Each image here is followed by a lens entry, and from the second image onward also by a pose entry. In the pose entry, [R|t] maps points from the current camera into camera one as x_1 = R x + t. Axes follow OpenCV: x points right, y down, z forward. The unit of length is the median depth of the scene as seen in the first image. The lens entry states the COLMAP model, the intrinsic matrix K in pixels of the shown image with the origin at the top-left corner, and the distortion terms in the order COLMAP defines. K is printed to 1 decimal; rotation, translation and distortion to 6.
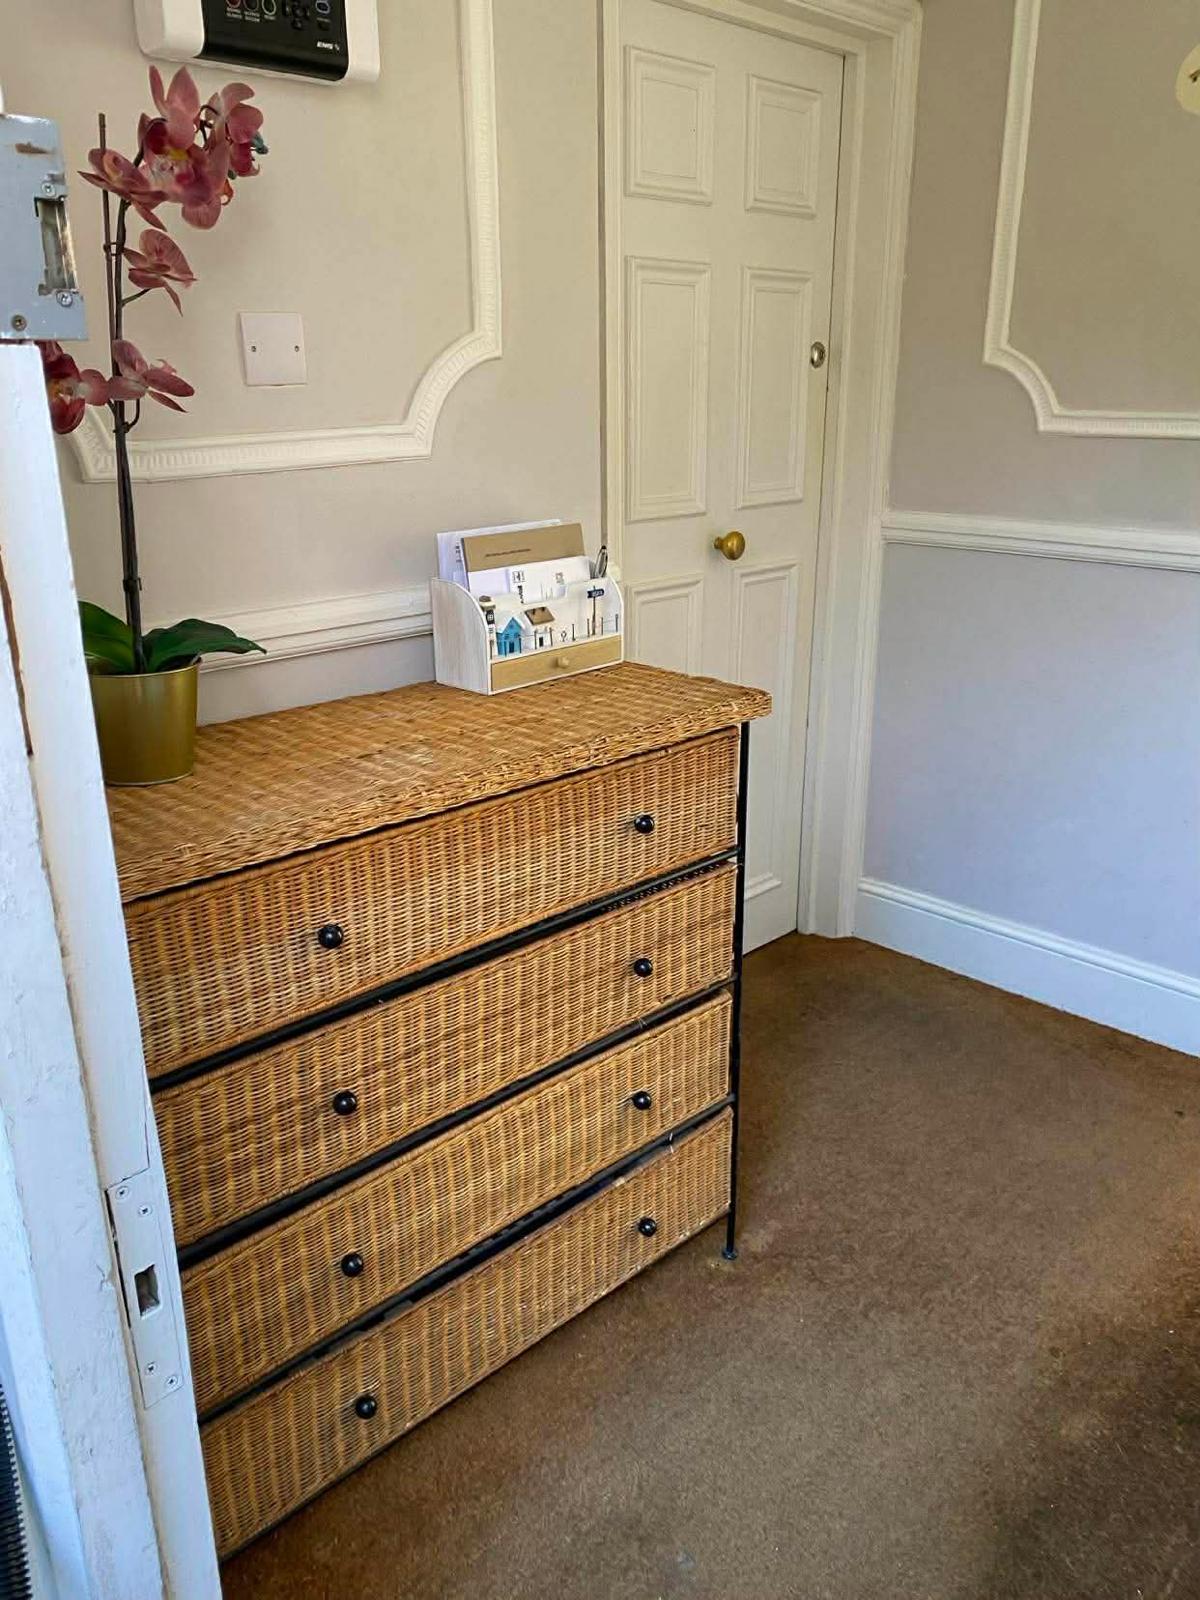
lens RADIAL K [[1238.6, 0, 600.0], [0, 1238.6, 800.0], [0, 0, 1]] dist [0.039077, -0.044936]
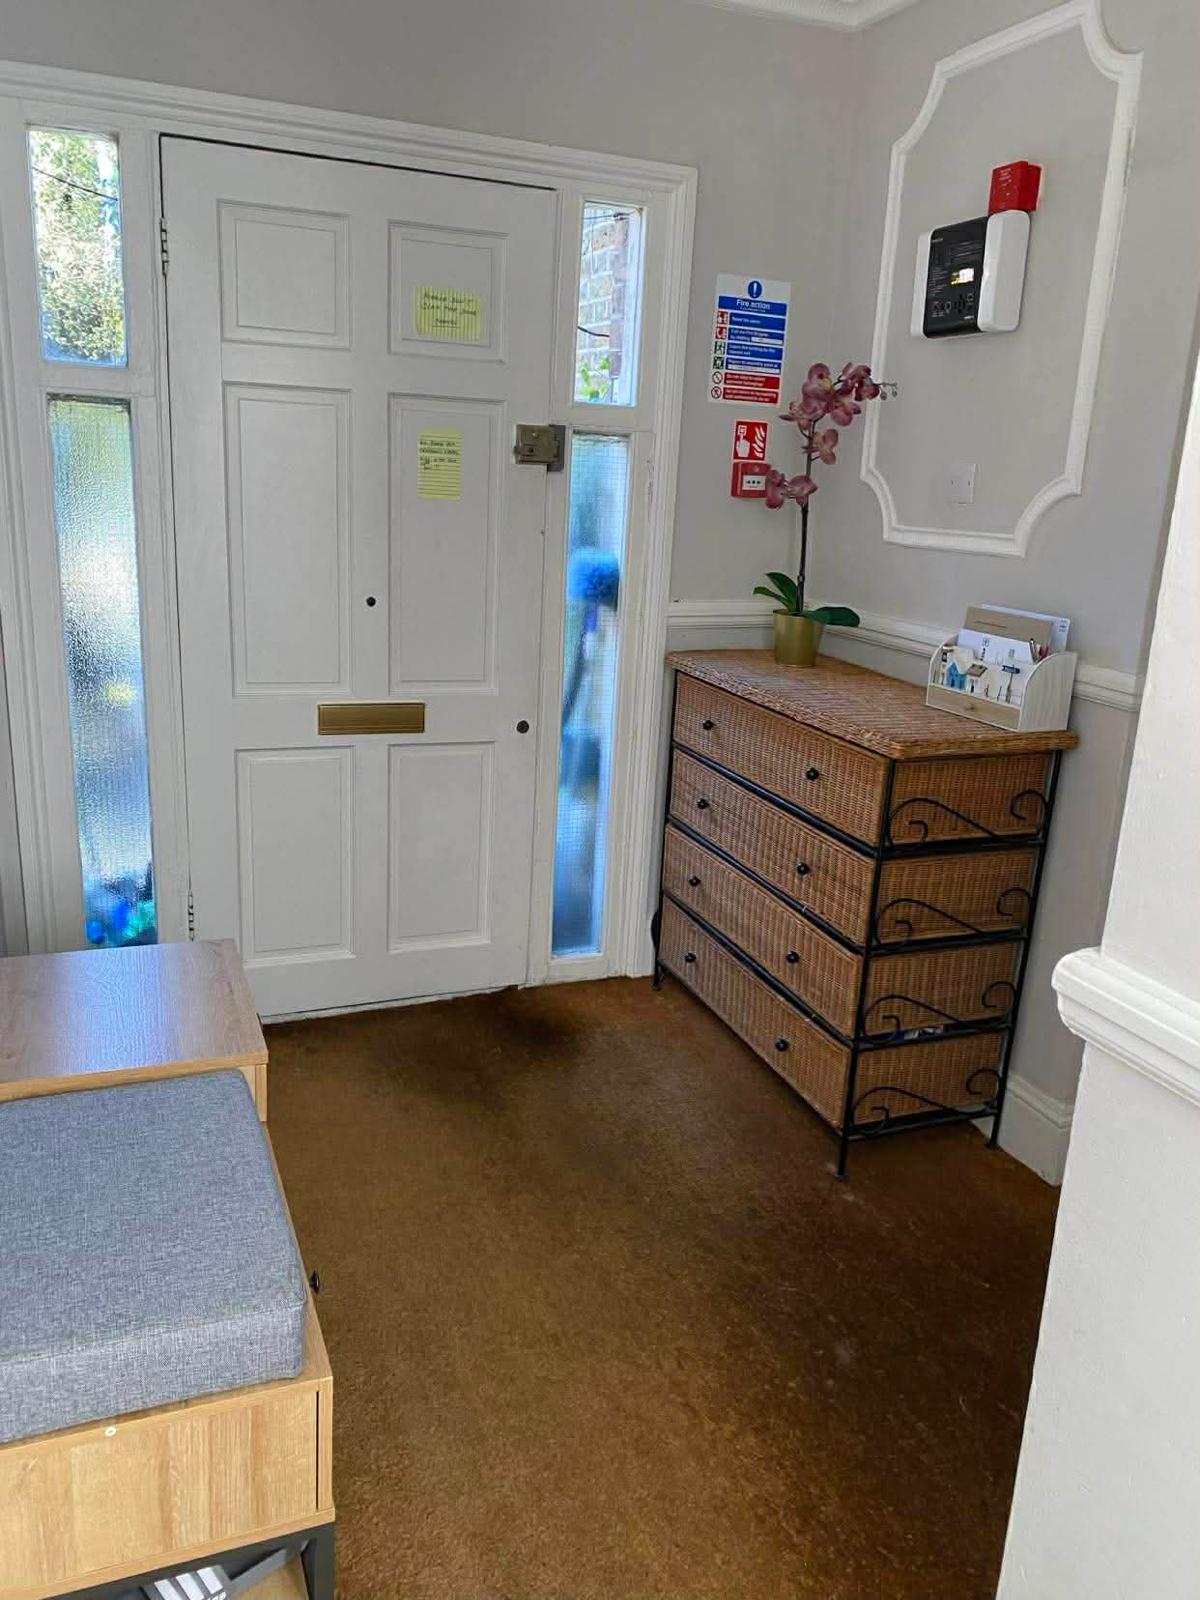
lens RADIAL K [[1238.8, 0, 590.7], [0, 1238.8, 793.6], [0, 0, 1]] dist [0.009592, -0.000984]
pose [[-0.400590, 0.240087, -0.884243, 1.482680], [-0.327157, 0.863966, 0.382794, -0.451427], [0.855860, 0.442630, -0.267550, 1.137796]]
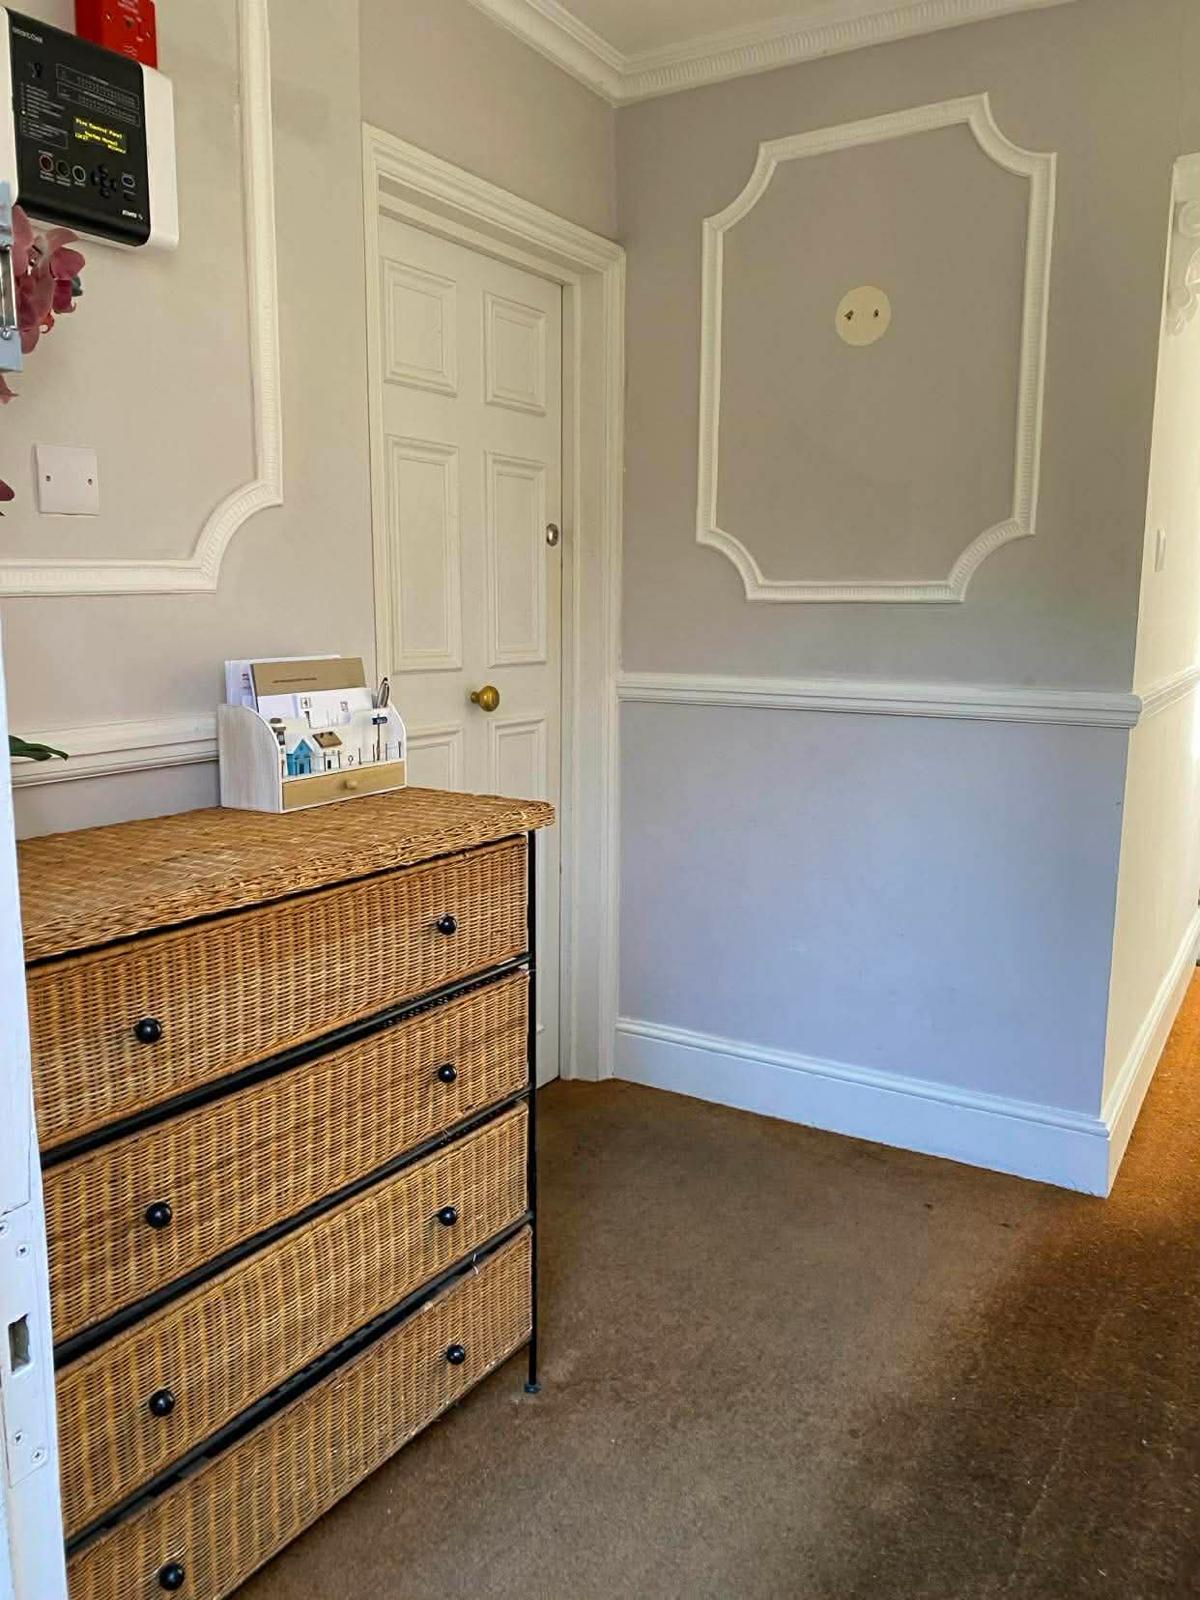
lens RADIAL K [[1238.8, 0, 590.7], [0, 1238.8, 793.6], [0, 0, 1]] dist [0.009592, -0.000984]
pose [[0.973062, -0.022902, 0.229404, -0.075942], [0.062851, 0.983715, -0.168387, 0.086592], [-0.221812, 0.178269, 0.958655, -0.032102]]
